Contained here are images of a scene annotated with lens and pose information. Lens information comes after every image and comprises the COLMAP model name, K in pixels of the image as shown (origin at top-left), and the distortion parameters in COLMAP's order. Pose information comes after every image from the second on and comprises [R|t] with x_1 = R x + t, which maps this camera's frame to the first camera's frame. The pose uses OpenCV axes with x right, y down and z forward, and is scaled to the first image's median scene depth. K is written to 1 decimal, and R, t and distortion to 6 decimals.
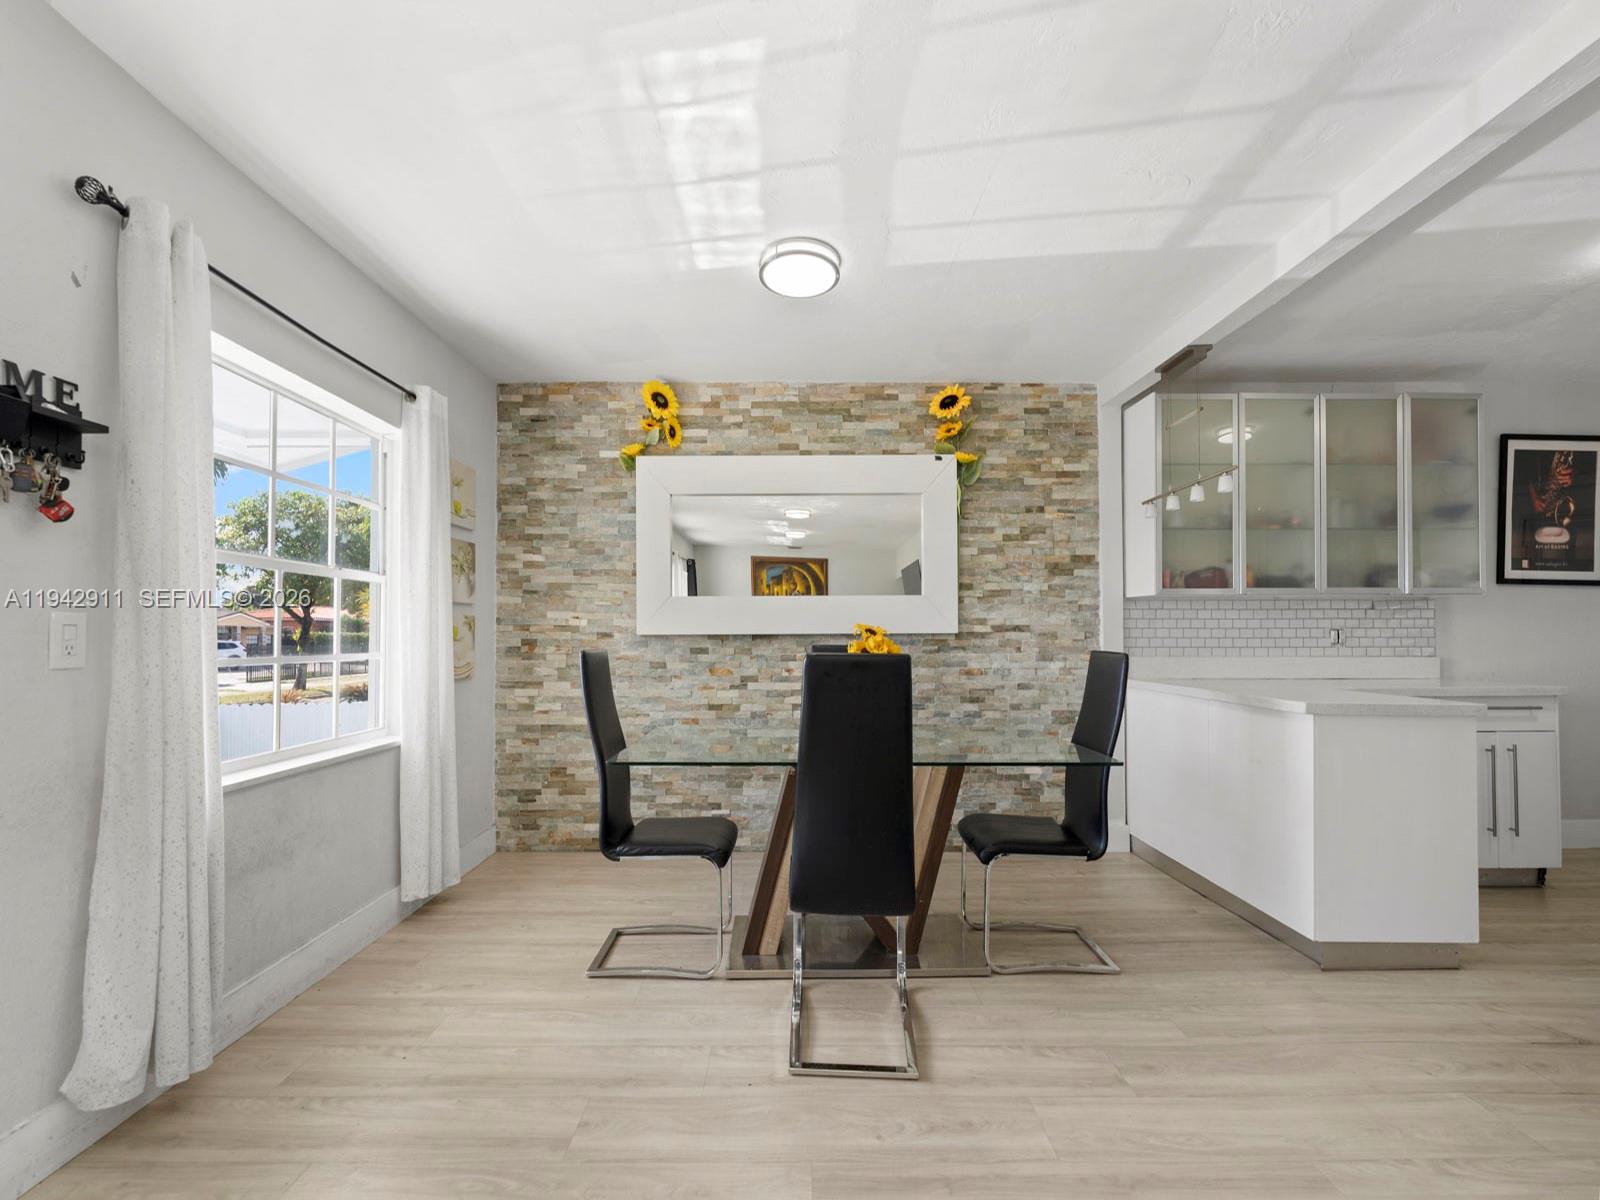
lens RADIAL K [[664.6, 0, 802.8], [0, 664.6, 618.1], [0, 0, 1]] dist [-0.001622, 0.008126]
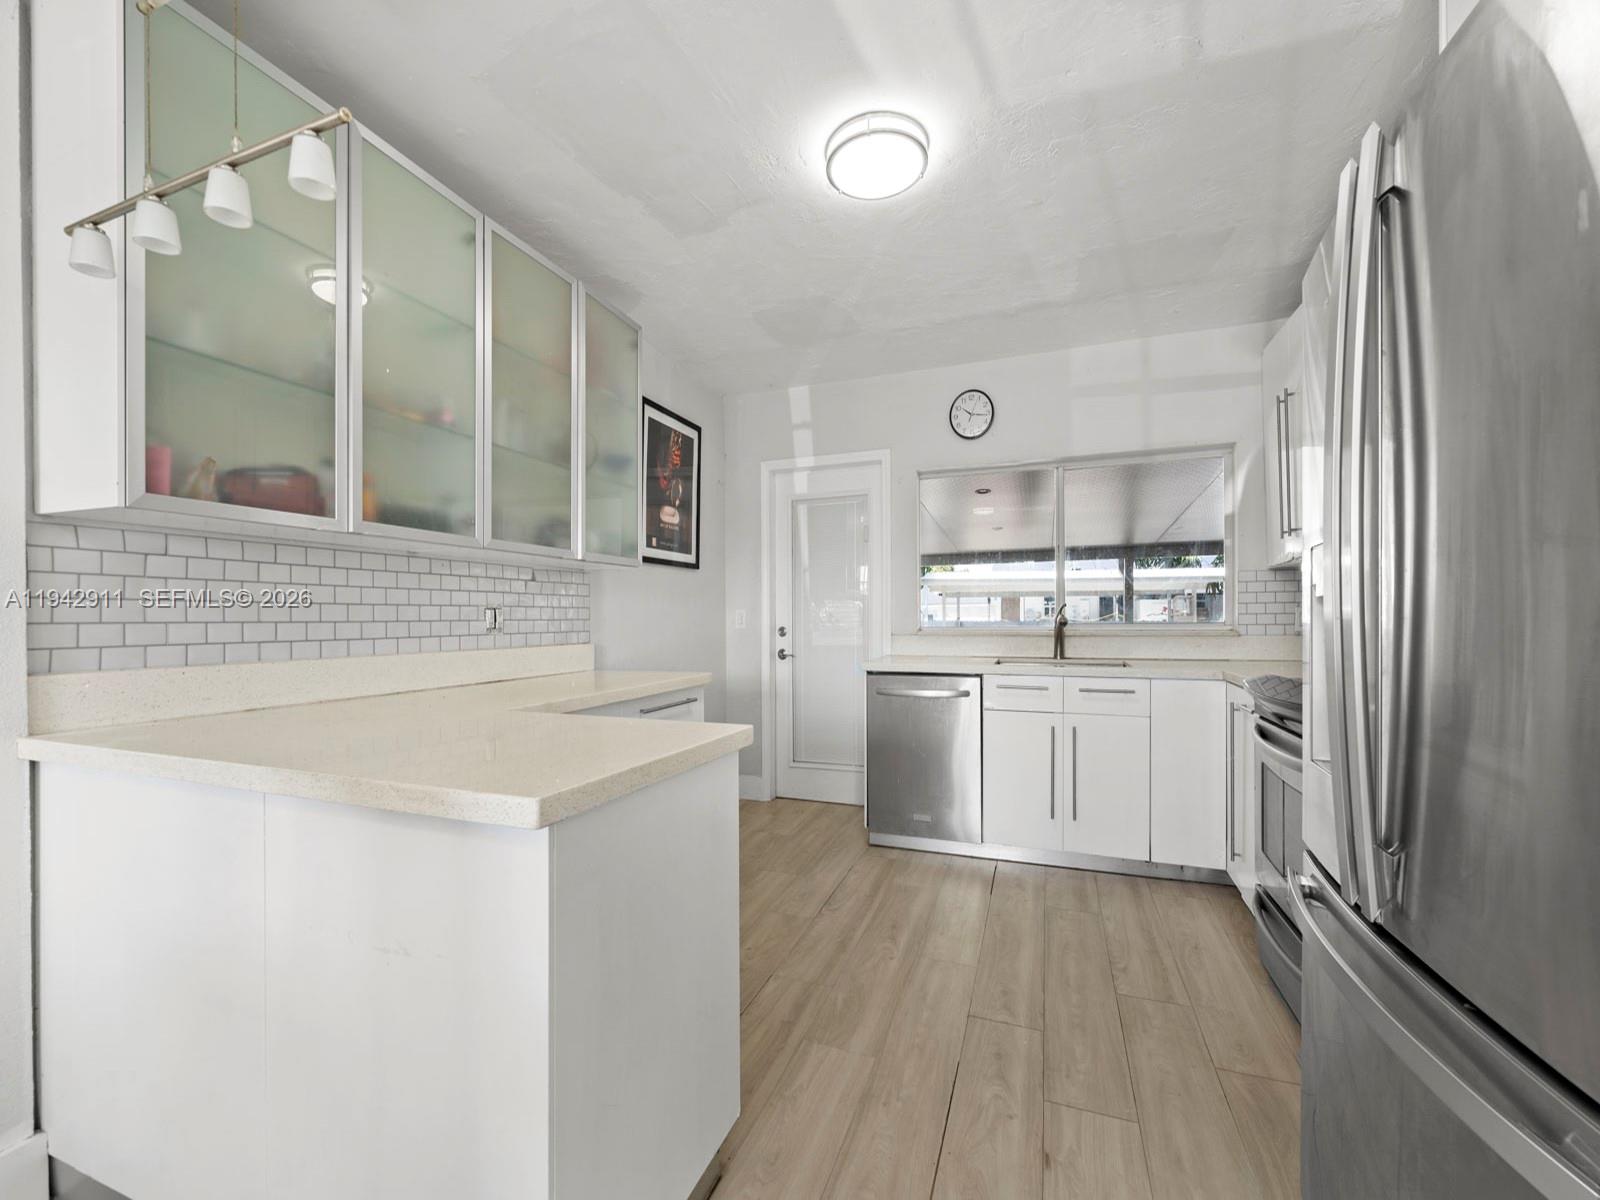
lens RADIAL K [[649.5, 0, 801.4], [0, 649.5, 623.8], [0, 0, 1]] dist [-0.001157, -0.000148]
pose [[0.366743, -0.007931, 0.930289, 0.309272], [-0.020573, 0.999650, 0.016632, 0.015626], [-0.930095, -0.025239, 0.366451, 0.475819]]
